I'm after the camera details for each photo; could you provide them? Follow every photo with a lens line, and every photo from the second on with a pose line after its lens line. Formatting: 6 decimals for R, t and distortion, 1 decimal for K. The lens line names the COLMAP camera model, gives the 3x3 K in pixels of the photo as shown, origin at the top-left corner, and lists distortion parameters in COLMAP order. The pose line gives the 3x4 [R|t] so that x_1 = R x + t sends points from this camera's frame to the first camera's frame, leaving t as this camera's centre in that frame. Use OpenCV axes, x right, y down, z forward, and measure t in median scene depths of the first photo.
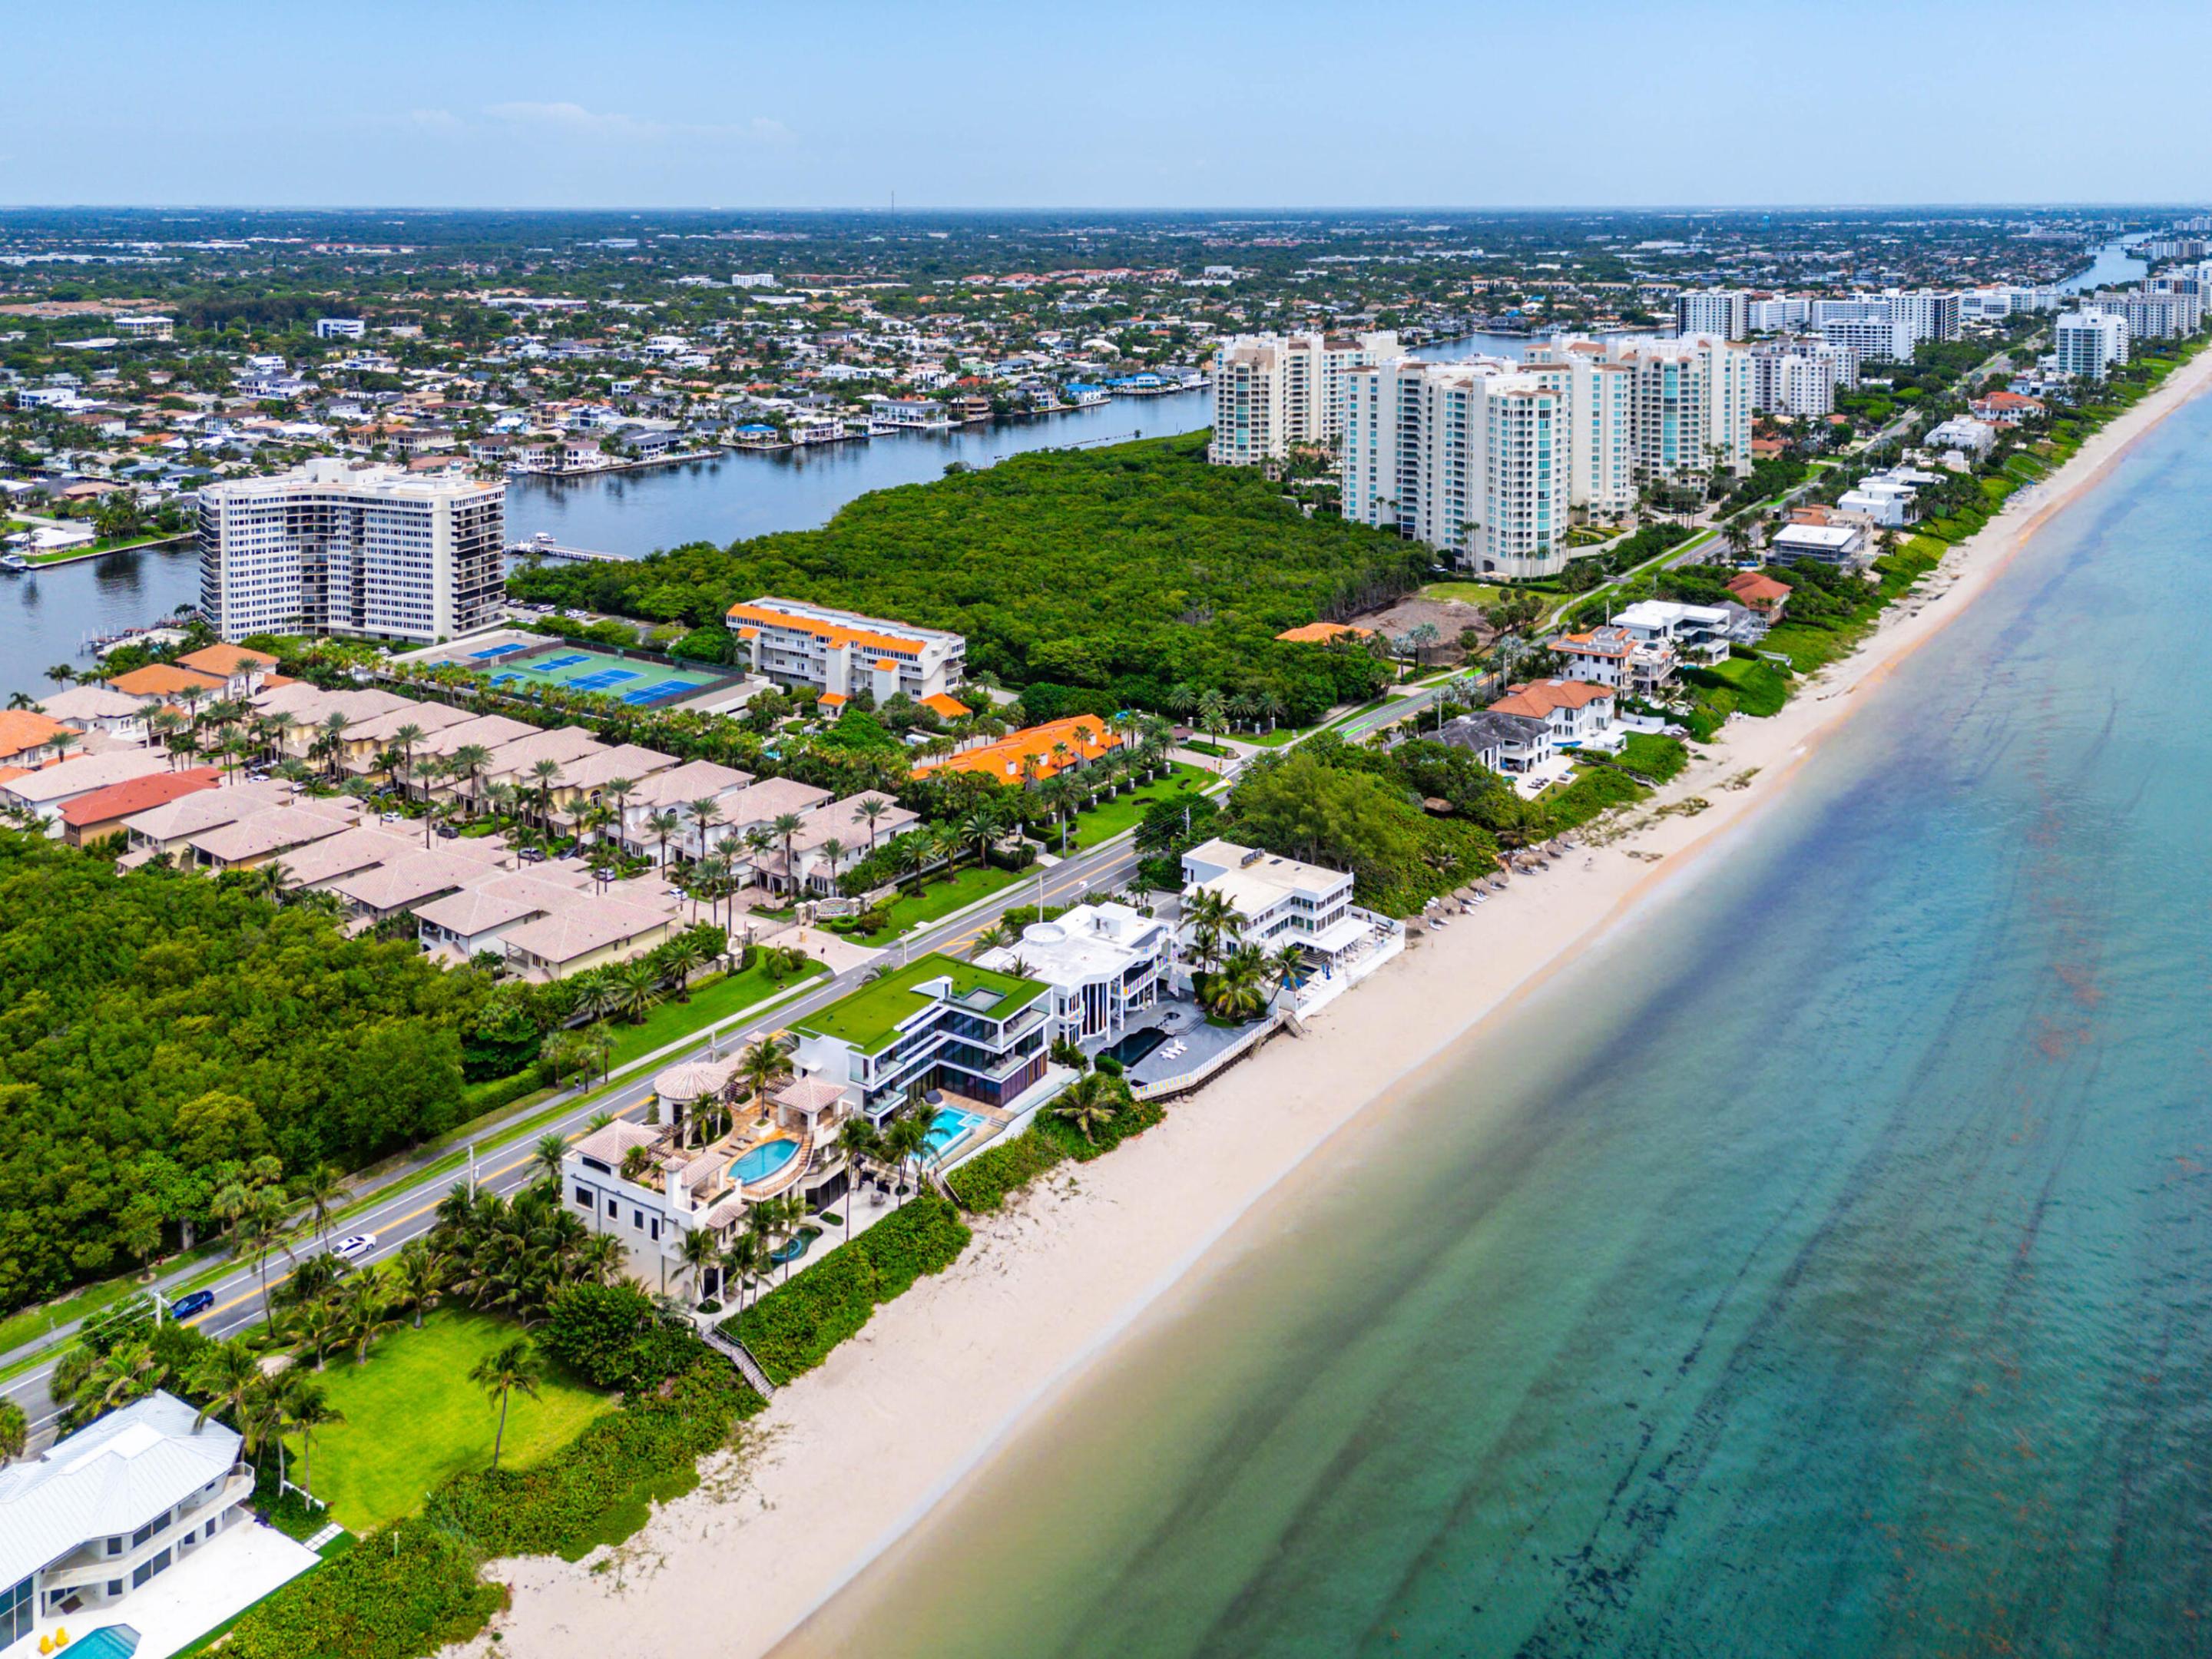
lens RADIAL K [[1620.1, 0, 1107.6], [0, 1620.1, 707.2], [0, 0, 1]] dist [0.061323, -0.079037]
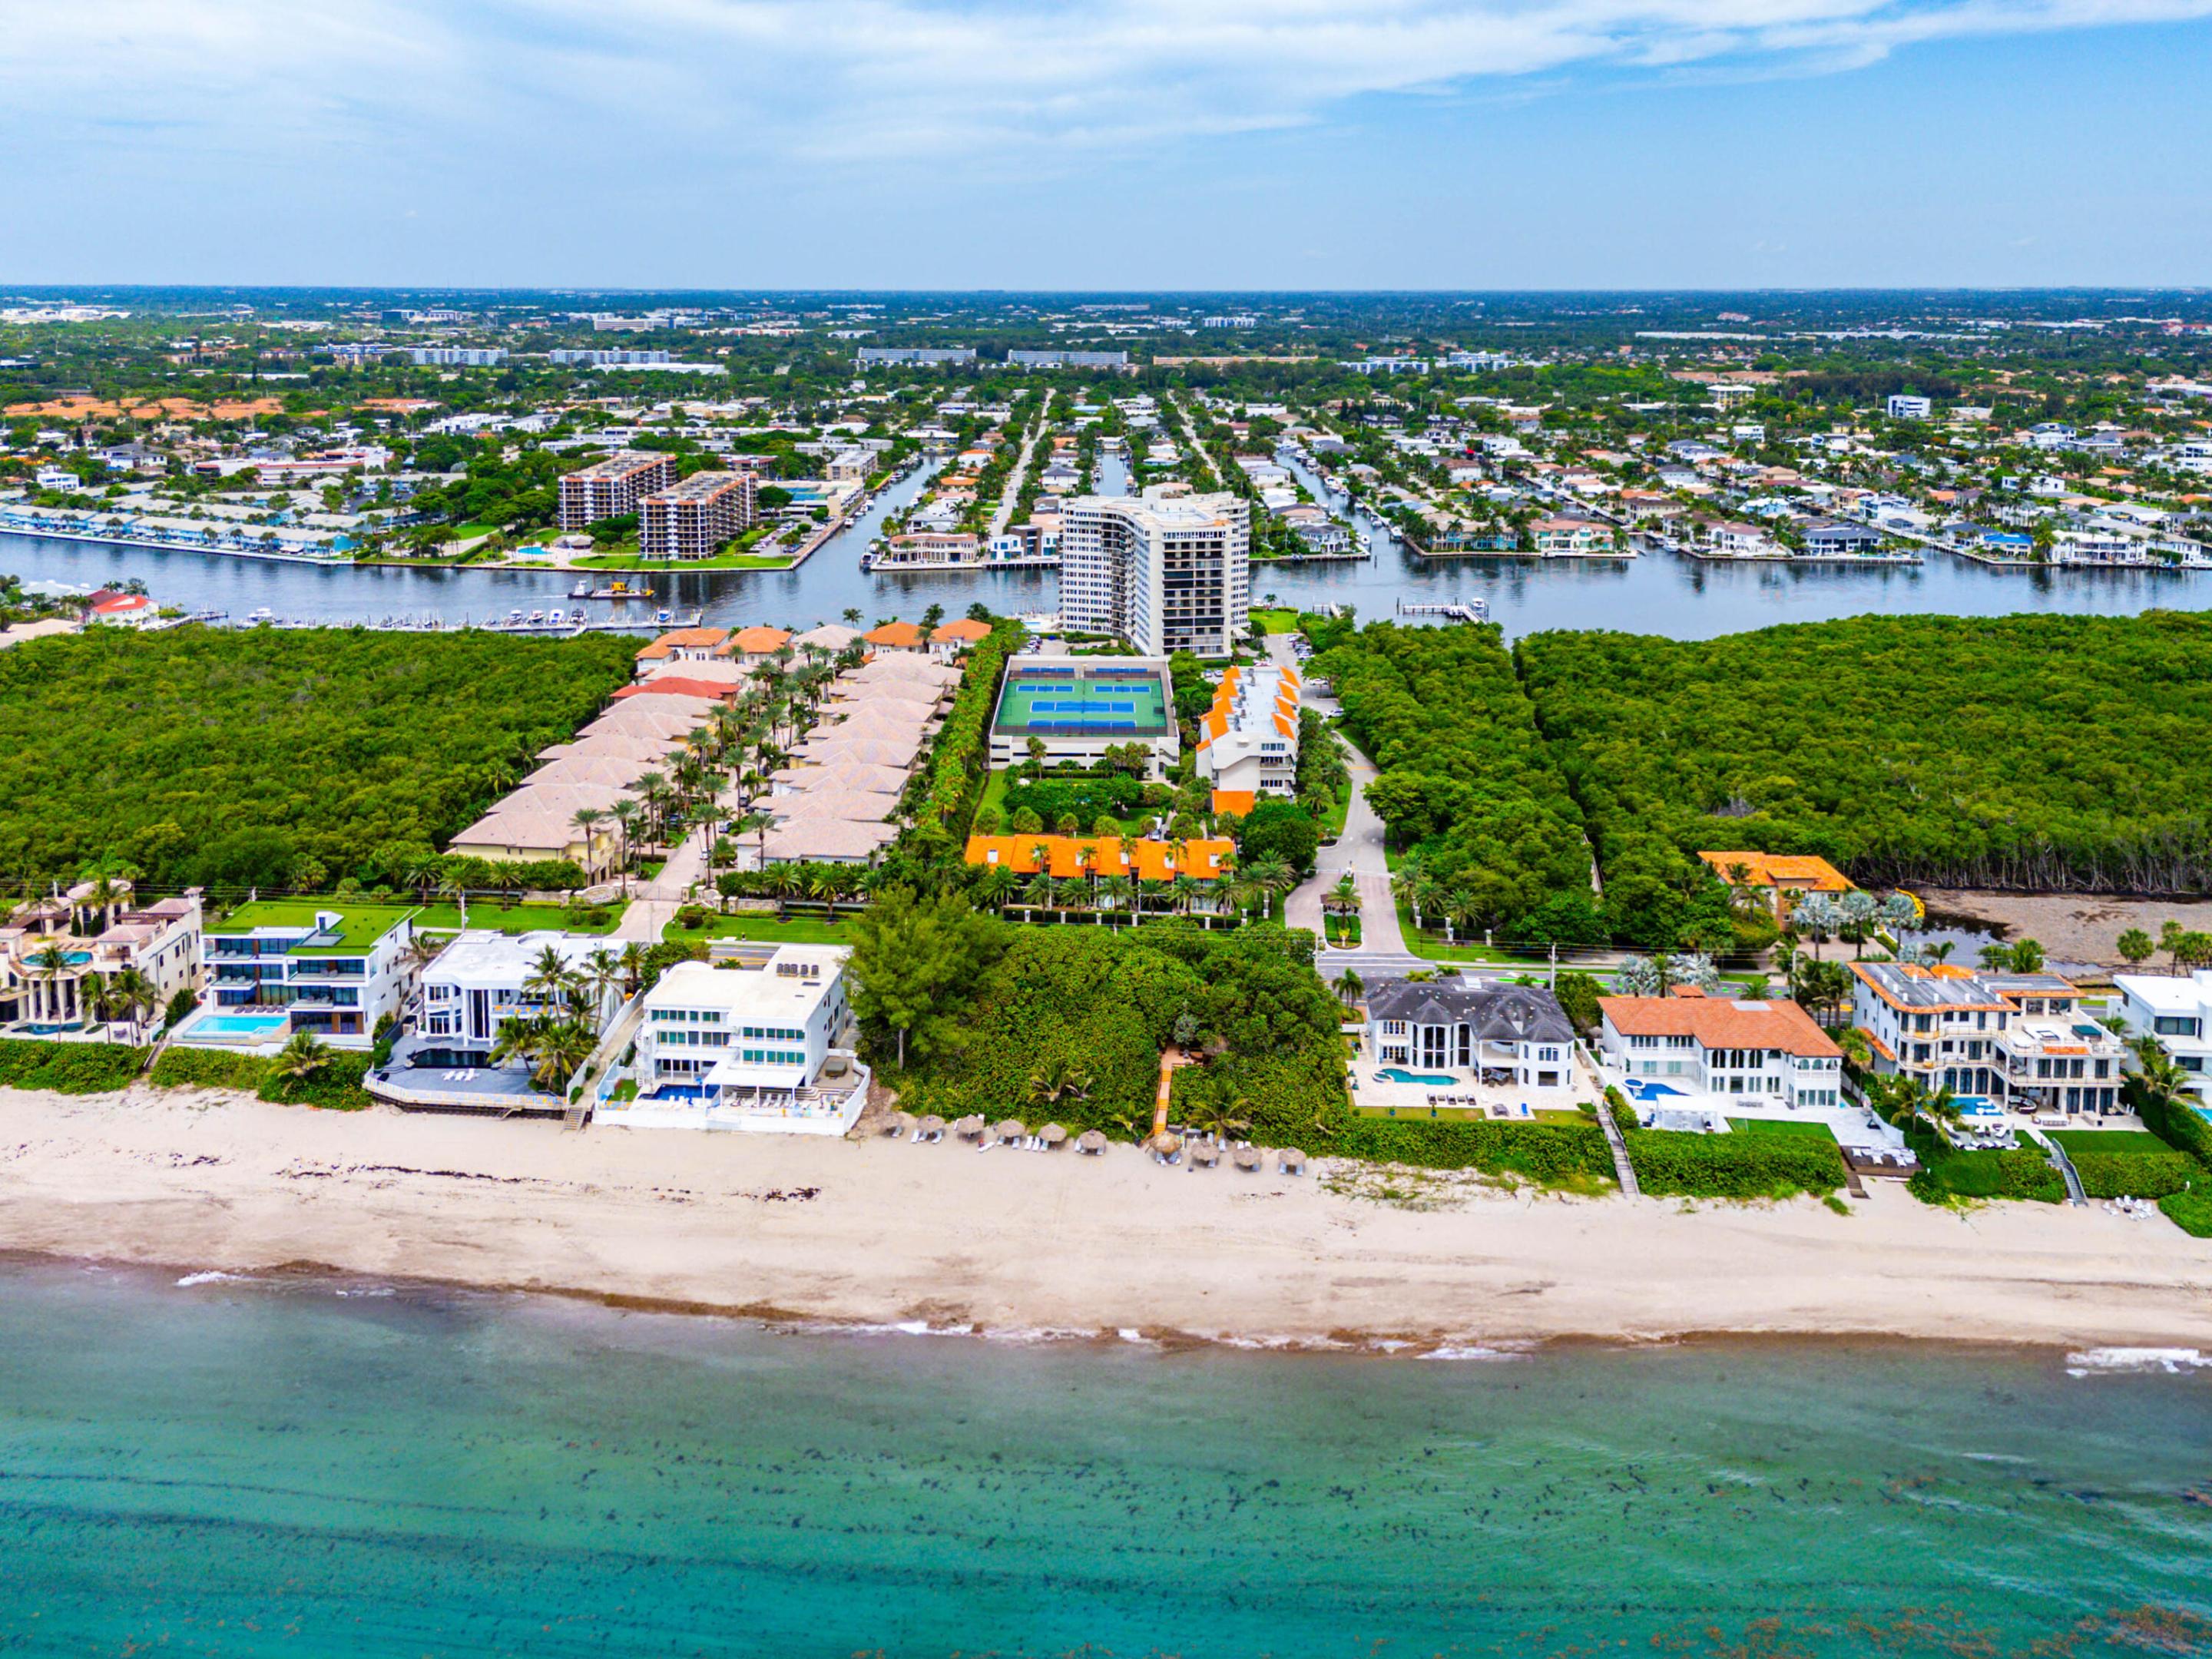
lens RADIAL K [[1644.0, 0, 1106.0], [0, 1644.0, 829.5], [0, 0, 1]] dist [0.083134, -0.138556]
pose [[0.532098, 0.263163, -0.804747, 0.452076], [-0.247985, 0.957228, 0.149059, -0.079590], [0.809552, 0.120252, 0.574599, 0.316578]]
